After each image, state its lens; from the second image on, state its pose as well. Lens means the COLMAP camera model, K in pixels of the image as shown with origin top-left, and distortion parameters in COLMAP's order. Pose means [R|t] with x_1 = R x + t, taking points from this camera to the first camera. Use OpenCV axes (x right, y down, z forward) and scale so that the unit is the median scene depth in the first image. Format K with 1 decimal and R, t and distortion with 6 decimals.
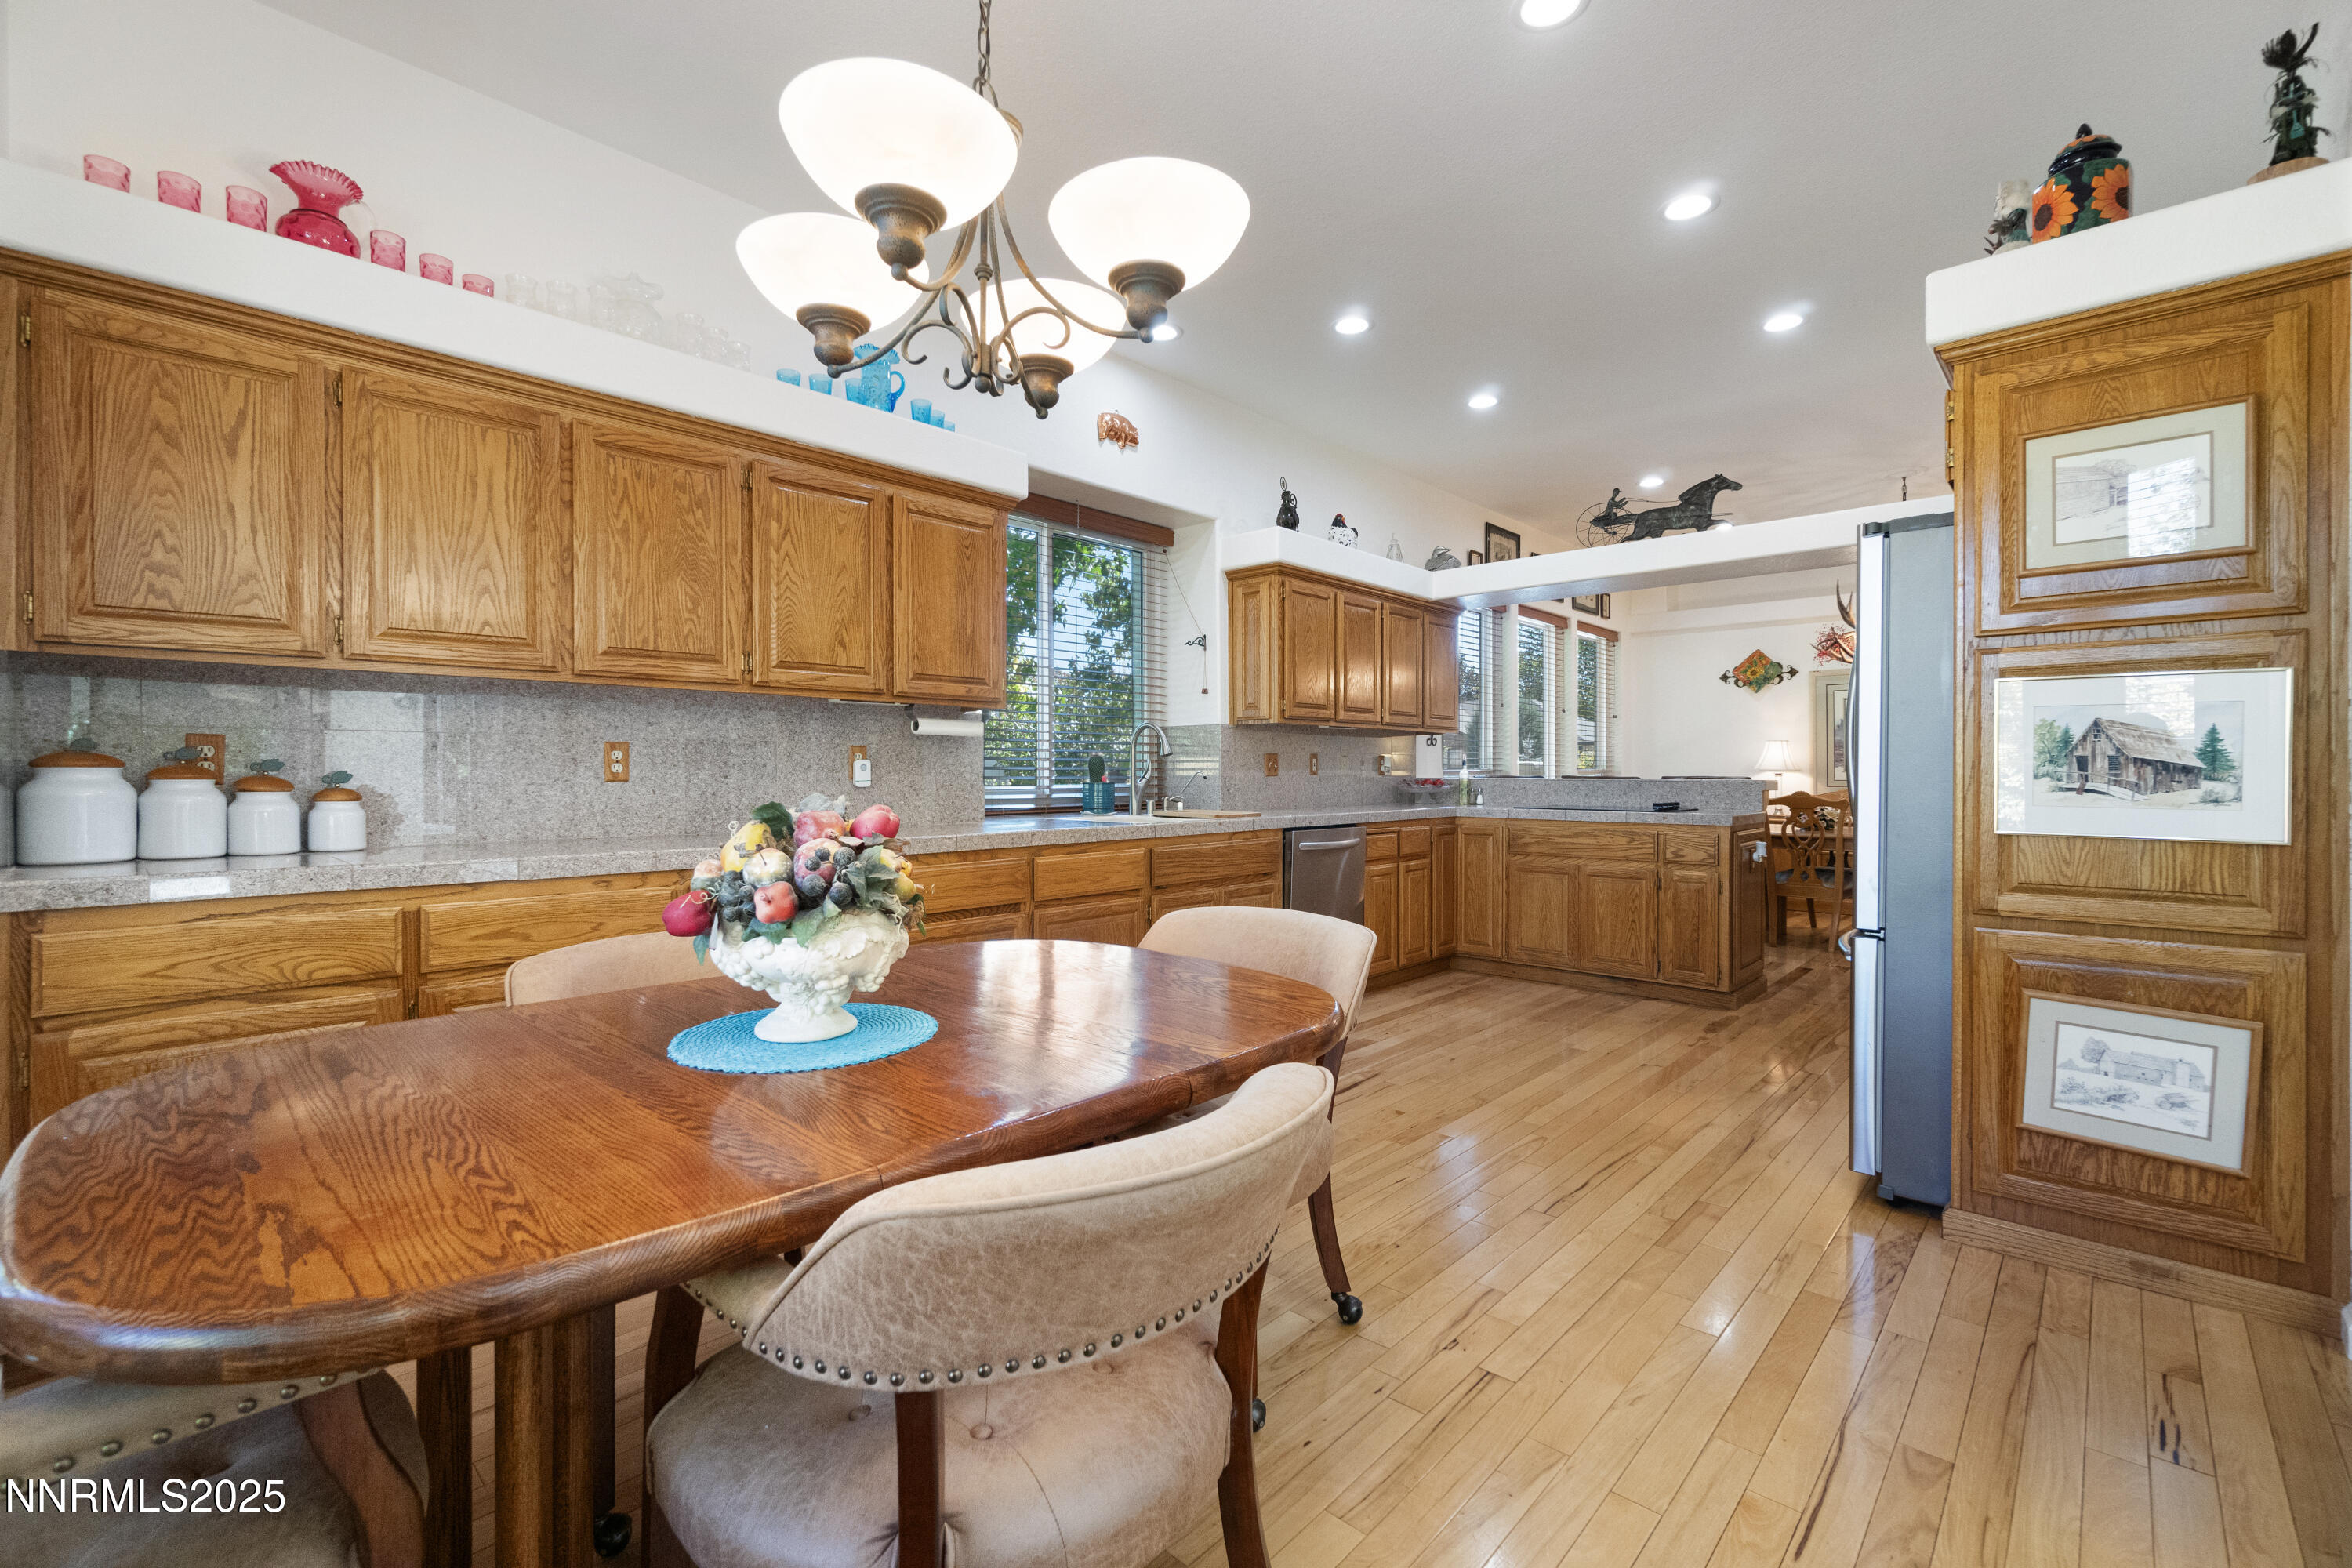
lens RADIAL K [[1017.1, 0, 1163.4], [0, 1017.1, 775.5], [0, 0, 1]] dist [-0.002158, 0.000674]
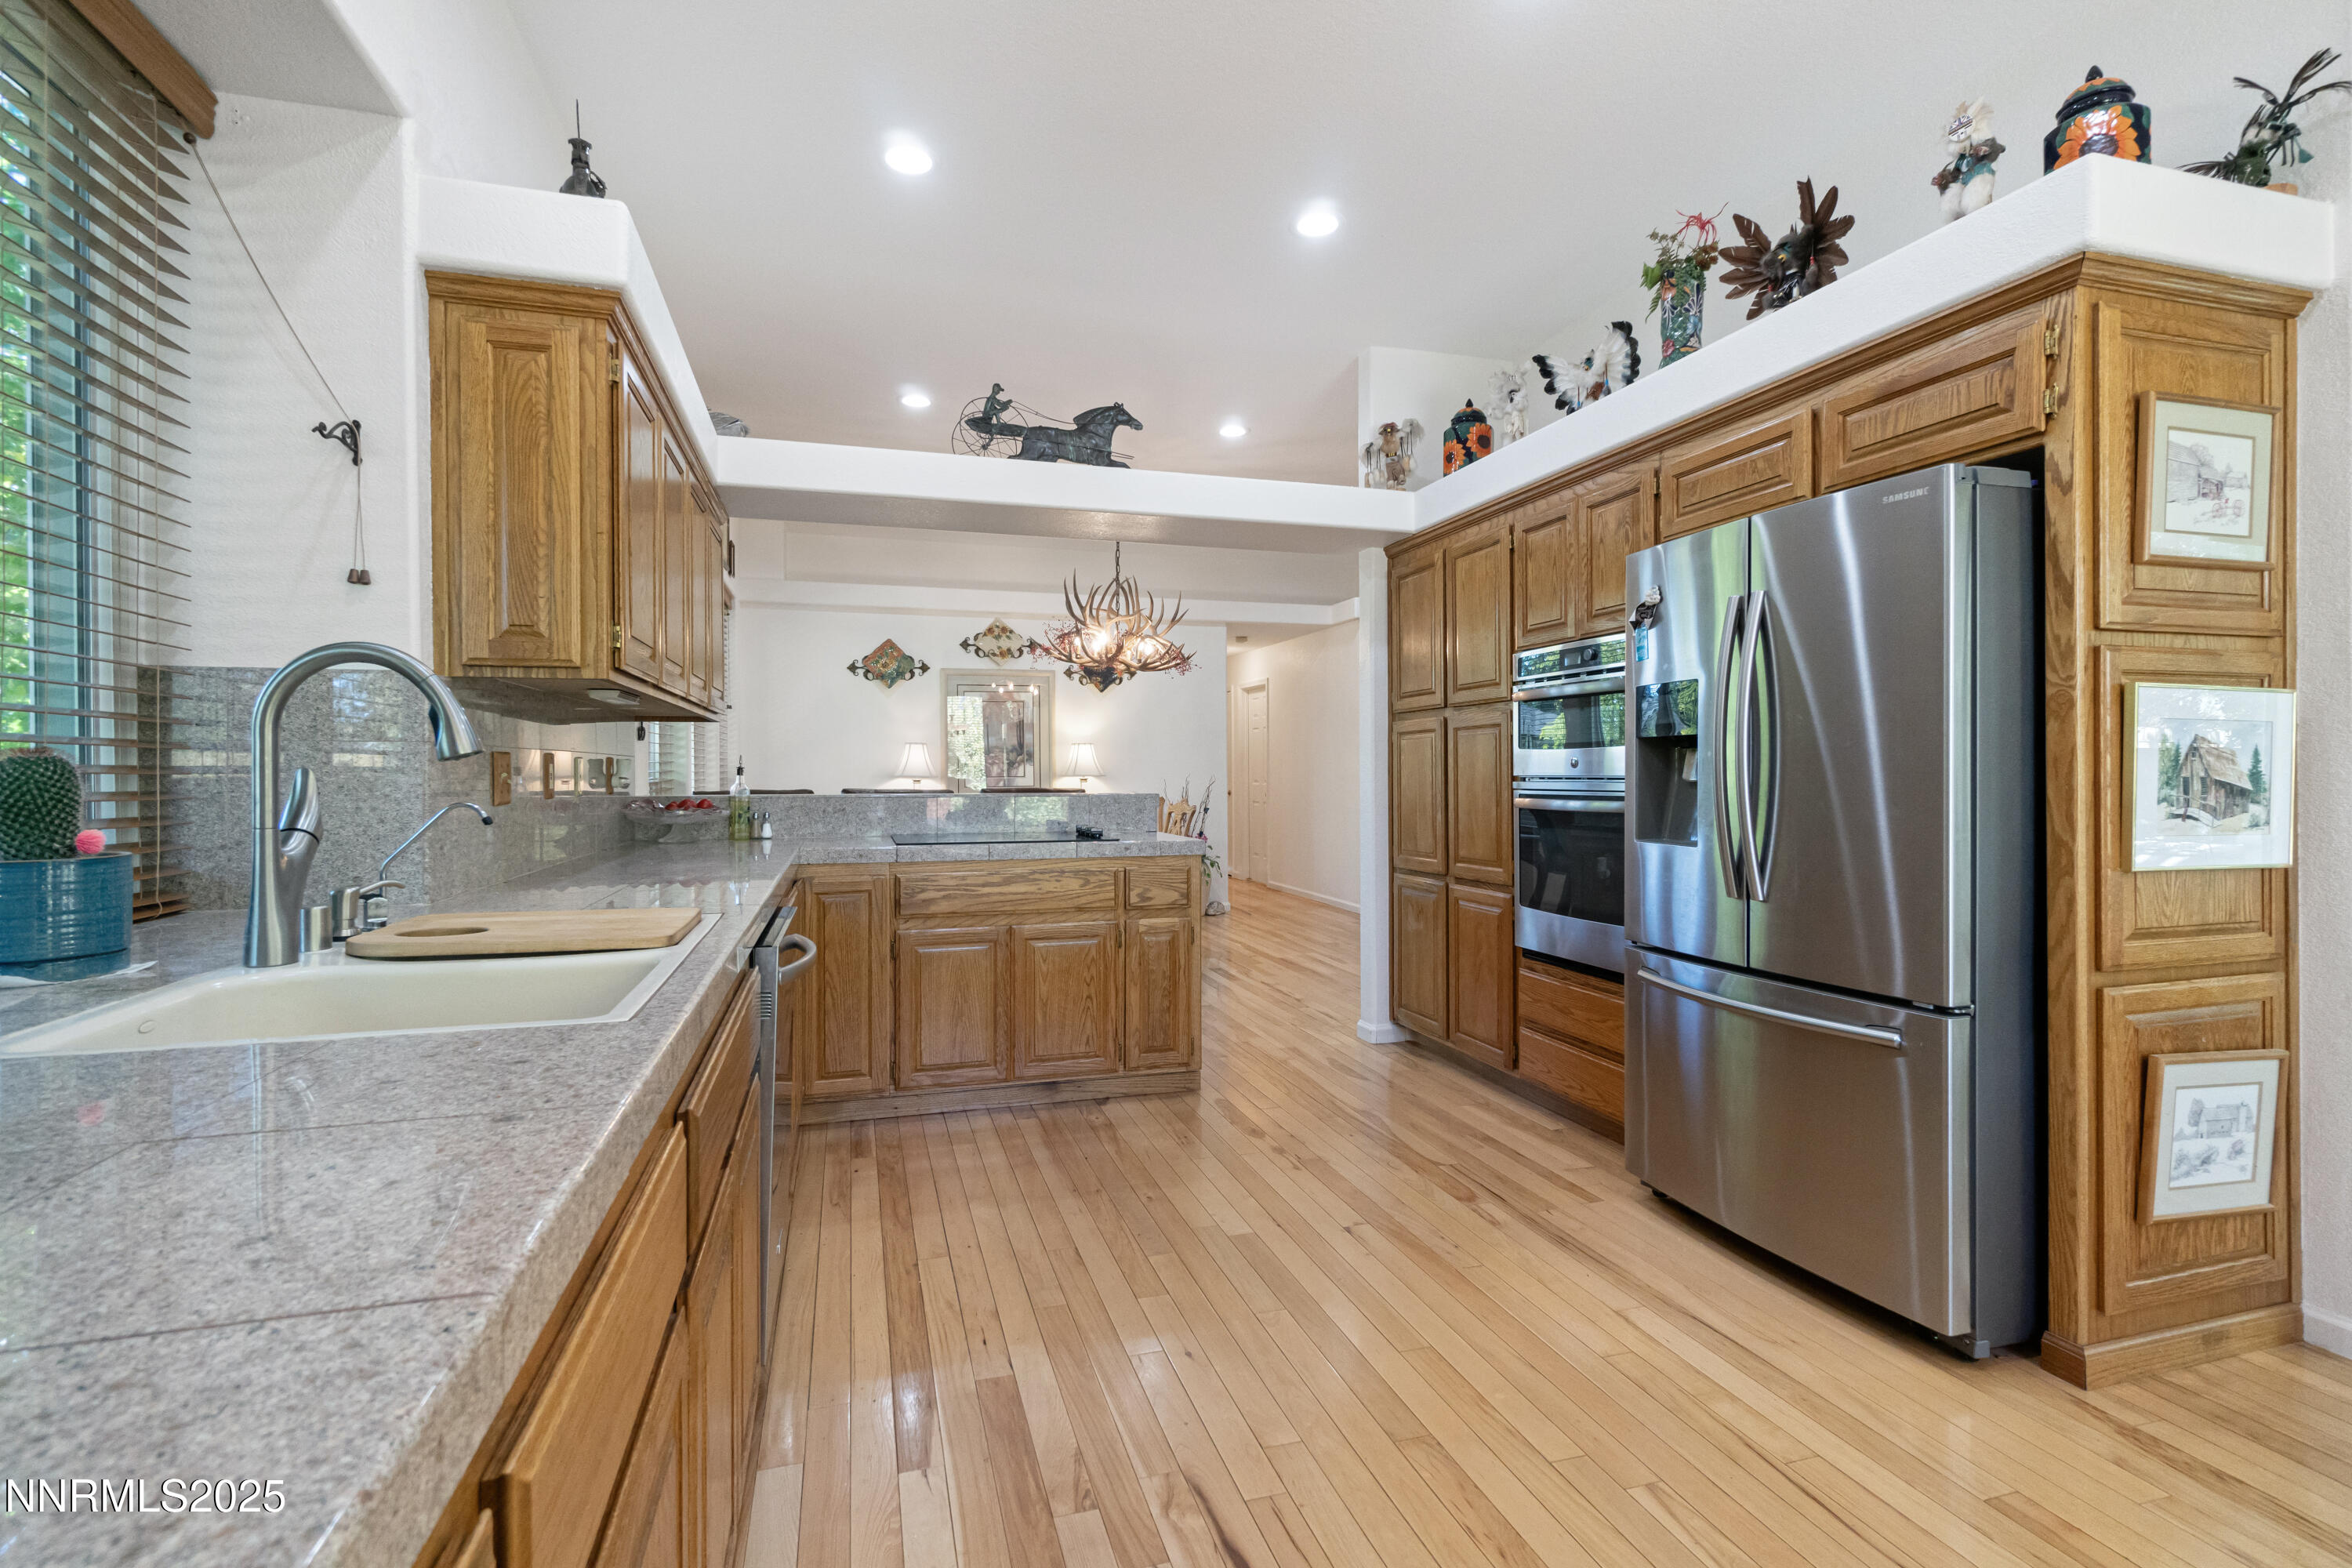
lens RADIAL K [[1056.2, 0, 1161.4], [0, 1056.2, 773.1], [0, 0, 1]] dist [0.001828, 0.000451]
pose [[0.504172, -0.002632, 0.863599, -0.145397], [0.005088, 0.999987, 0.000077, -0.012321], [-0.863588, 0.004355, 0.504179, 0.585767]]
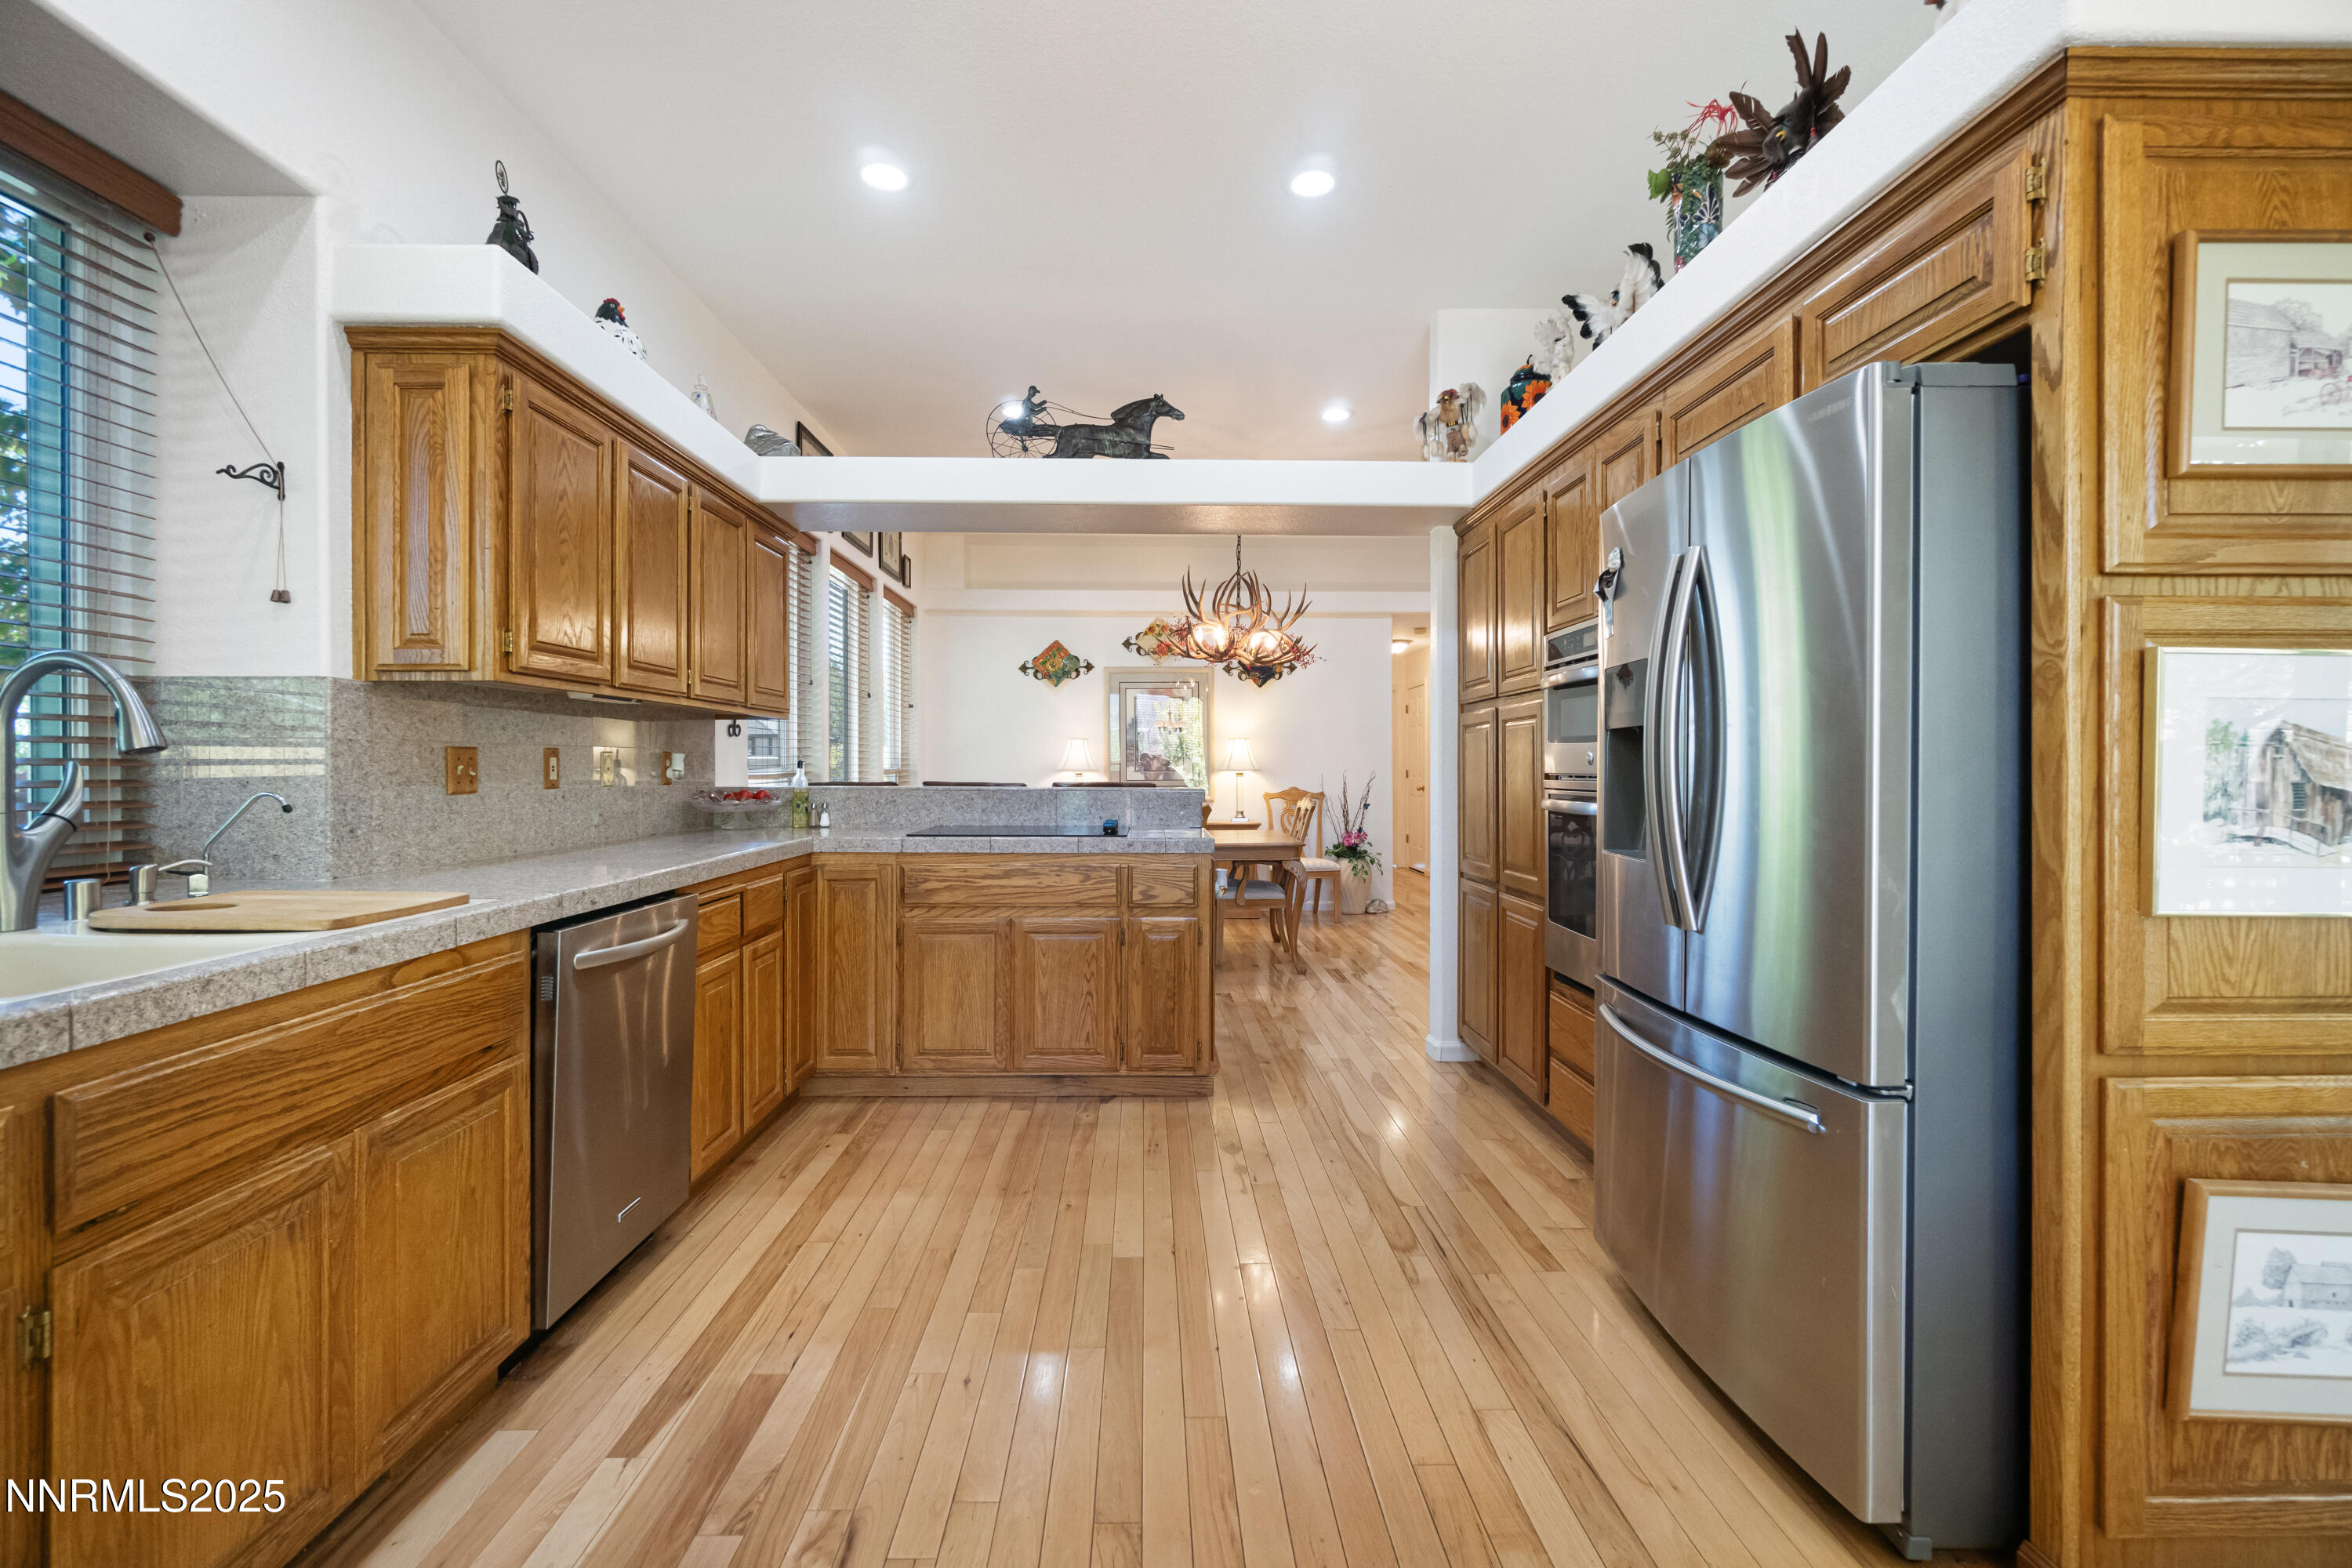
lens RADIAL K [[1014.7, 0, 1167.0], [0, 1014.7, 766.0], [0, 0, 1]] dist [-0.010068, 0.003951]
pose [[0.712446, 0.000955, 0.701726, 0.009627], [0.000103, 0.999999, -0.001465, -0.012768], [-0.701726, 0.001116, 0.712446, 0.463438]]
